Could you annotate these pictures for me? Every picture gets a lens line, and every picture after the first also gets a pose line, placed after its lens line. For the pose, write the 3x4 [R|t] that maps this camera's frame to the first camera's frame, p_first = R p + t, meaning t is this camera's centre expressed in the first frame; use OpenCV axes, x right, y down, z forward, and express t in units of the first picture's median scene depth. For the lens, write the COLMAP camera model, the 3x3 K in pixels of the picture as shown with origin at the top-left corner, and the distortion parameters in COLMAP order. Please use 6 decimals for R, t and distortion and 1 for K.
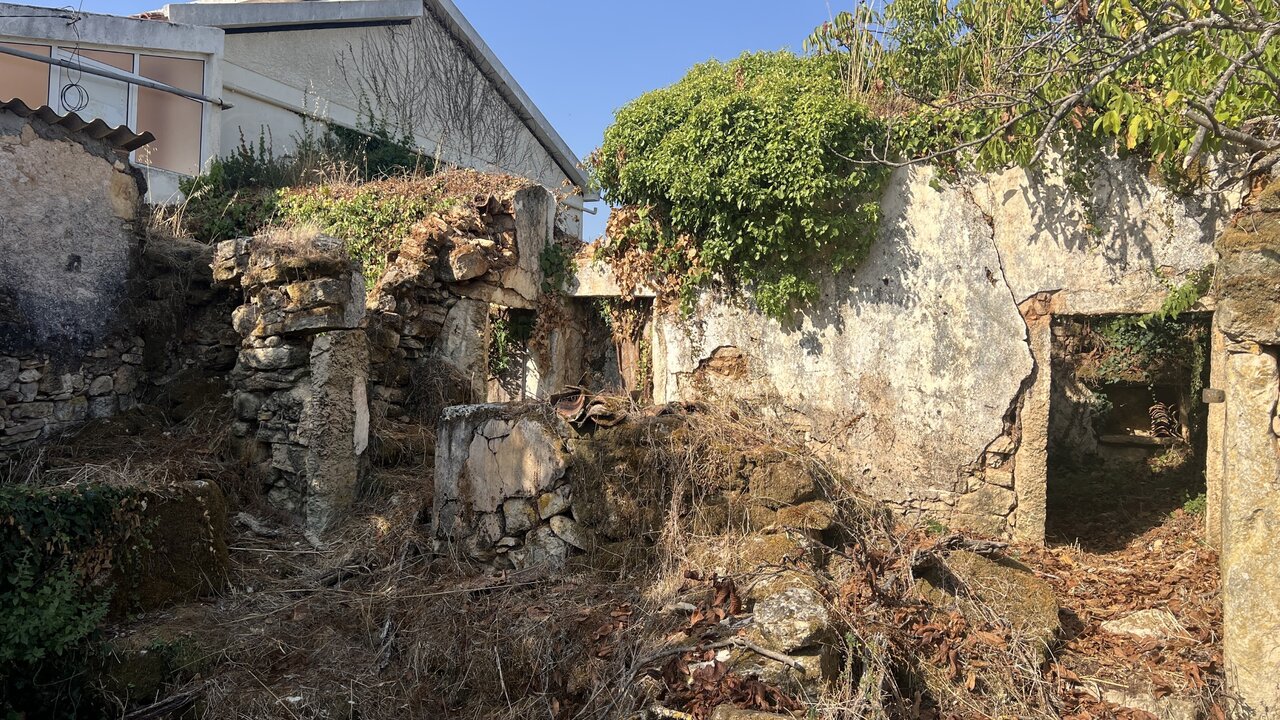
lens RADIAL K [[985.9, 0, 636.6], [0, 985.9, 353.0], [0, 0, 1]] dist [0.051680, -0.072281]
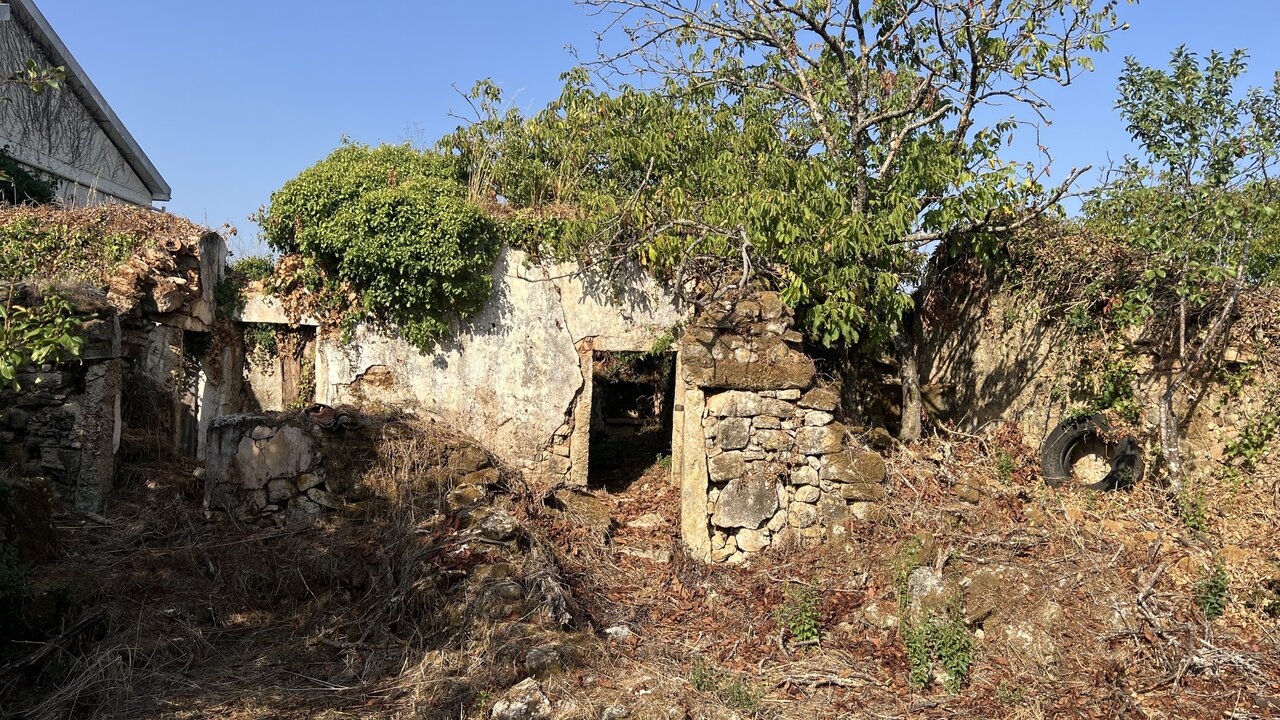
lens RADIAL K [[985.9, 0, 632.9], [0, 985.9, 362.5], [0, 0, 1]] dist [0.051680, -0.072281]
pose [[0.883070, 0.002223, 0.469236, -0.273847], [-0.017405, 0.999456, 0.028021, -0.062038], [-0.468919, -0.032911, 0.882628, -0.445092]]
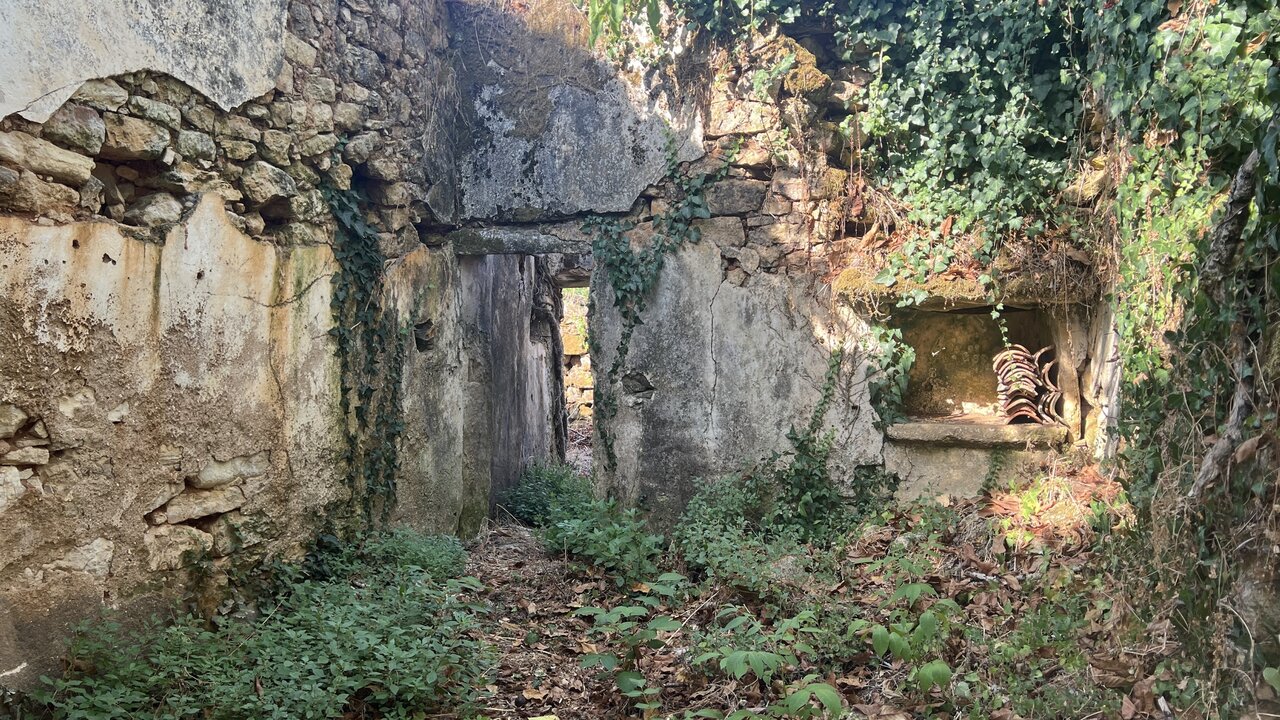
lens RADIAL K [[985.9, 0, 627.5], [0, 985.9, 343.0], [0, 0, 1]] dist [0.051680, -0.072281]
pose [[0.990233, -0.043677, 0.132402, 0.486026], [0.034263, 0.996775, 0.072565, 0.019101], [-0.135144, -0.067320, 0.988536, 0.961612]]
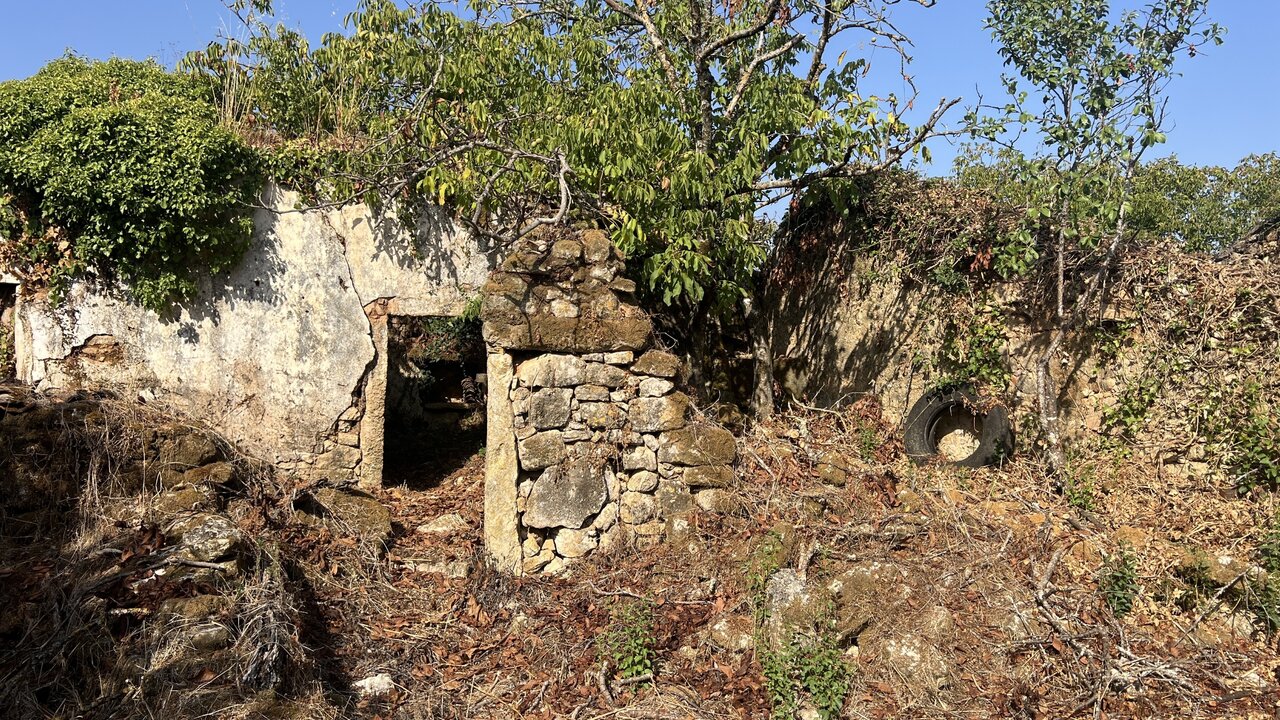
lens RADIAL K [[985.9, 0, 661.0], [0, 985.9, 355.6], [0, 0, 1]] dist [0.051680, -0.072281]
pose [[0.787462, -0.005582, 0.616338, -0.108578], [-0.013407, 0.999567, 0.026182, -0.022885], [-0.616217, -0.028881, 0.787046, -0.262785]]
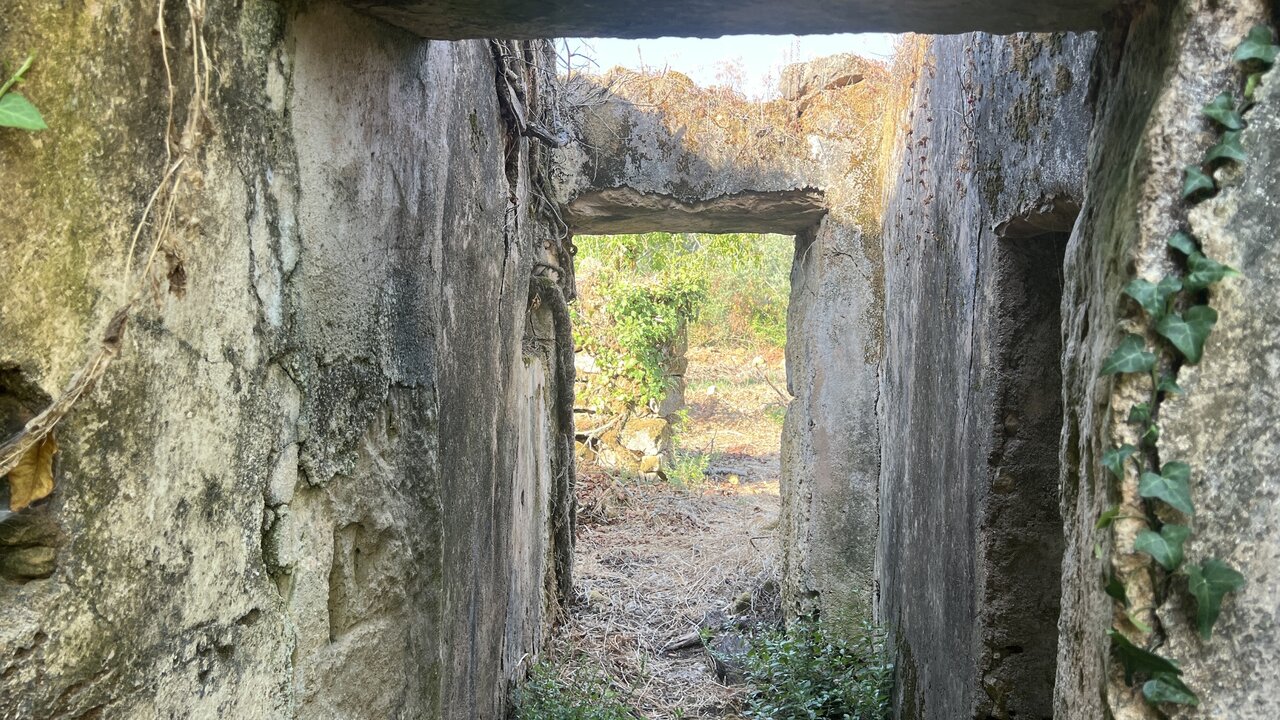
lens RADIAL K [[985.9, 0, 641.5], [0, 985.9, 355.2], [0, 0, 1]] dist [0.051680, -0.072281]
pose [[0.973840, -0.029025, 0.225373, 0.480559], [0.001227, 0.992466, 0.122516, 0.030219], [-0.227231, -0.119034, 0.966539, 1.367130]]
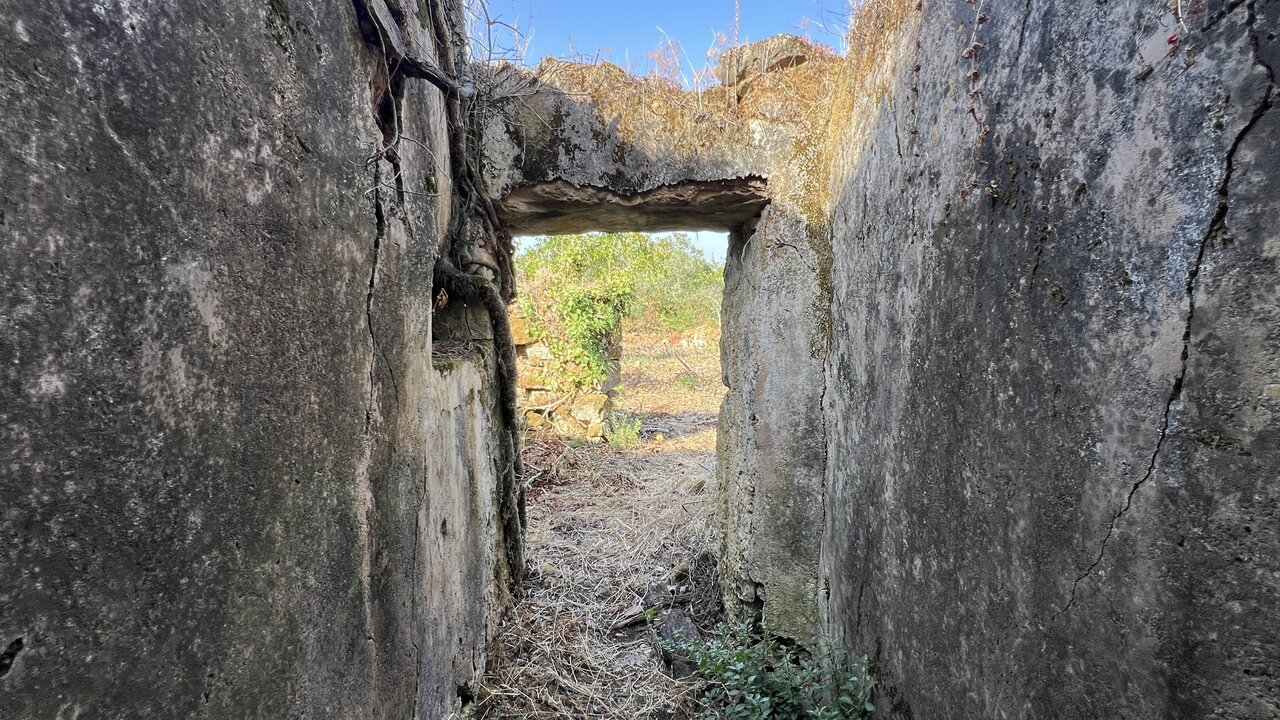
lens RADIAL K [[609.2, 0, 643.0], [0, 609.2, 359.5], [0, 0, 1]] dist [-0.006342, 0.000015]
pose [[0.949733, -0.062822, 0.306692, 0.512157], [0.013699, 0.987060, 0.159765, 0.040669], [-0.312760, -0.147533, 0.938304, 1.489280]]
